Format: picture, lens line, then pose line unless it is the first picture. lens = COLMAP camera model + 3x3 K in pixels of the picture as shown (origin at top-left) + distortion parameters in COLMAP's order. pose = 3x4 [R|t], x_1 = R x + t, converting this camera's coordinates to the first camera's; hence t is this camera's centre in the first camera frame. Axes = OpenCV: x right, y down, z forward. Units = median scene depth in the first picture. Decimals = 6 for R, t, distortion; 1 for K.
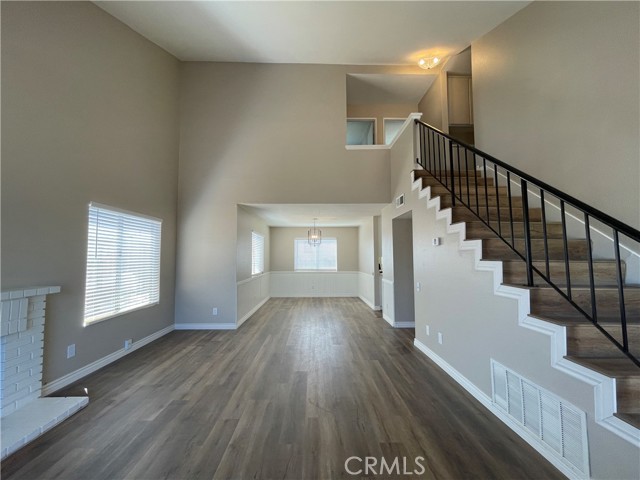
lens RADIAL K [[262.1, 0, 319.7], [0, 262.1, 241.5], [0, 0, 1]] dist [-0.001506, 0.000311]
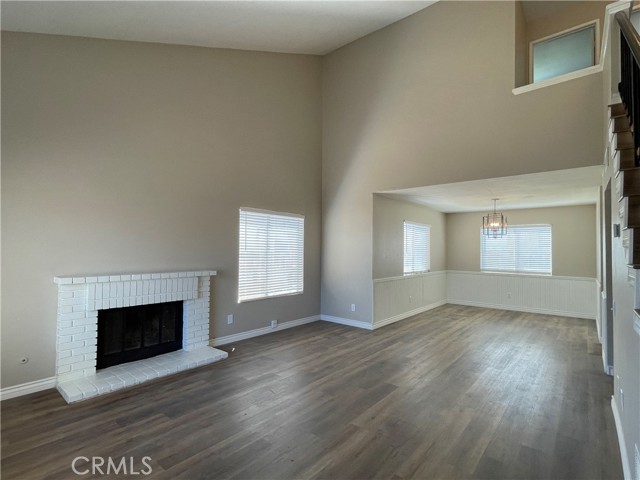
lens RADIAL K [[324.5, 0, 318.0], [0, 324.5, 241.3], [0, 0, 1]] dist [0.002845, -0.000762]
pose [[0.751960, -0.005733, -0.659184, 0.328872], [0.026174, 0.999433, 0.021166, -0.005983], [0.658689, -0.033170, 0.751684, 0.031943]]
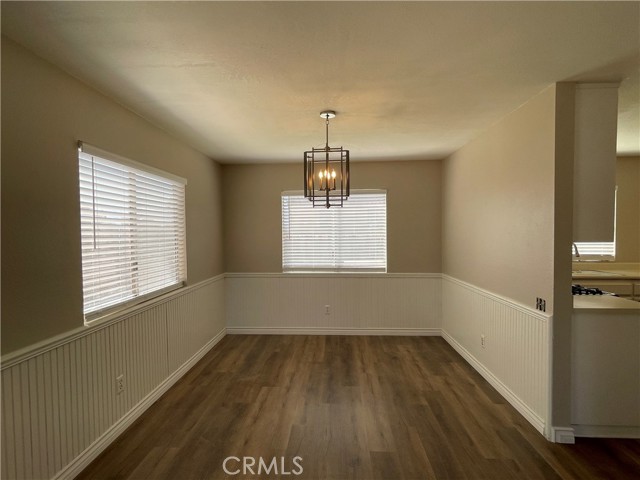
lens RADIAL K [[324.5, 0, 317.0], [0, 324.5, 241.1], [0, 0, 1]] dist [0.002845, -0.000762]
pose [[0.996649, -0.005075, -0.081644, -0.000568], [0.012523, 0.995774, 0.090975, 0.038298], [0.080837, -0.091692, 0.992501, 1.012435]]
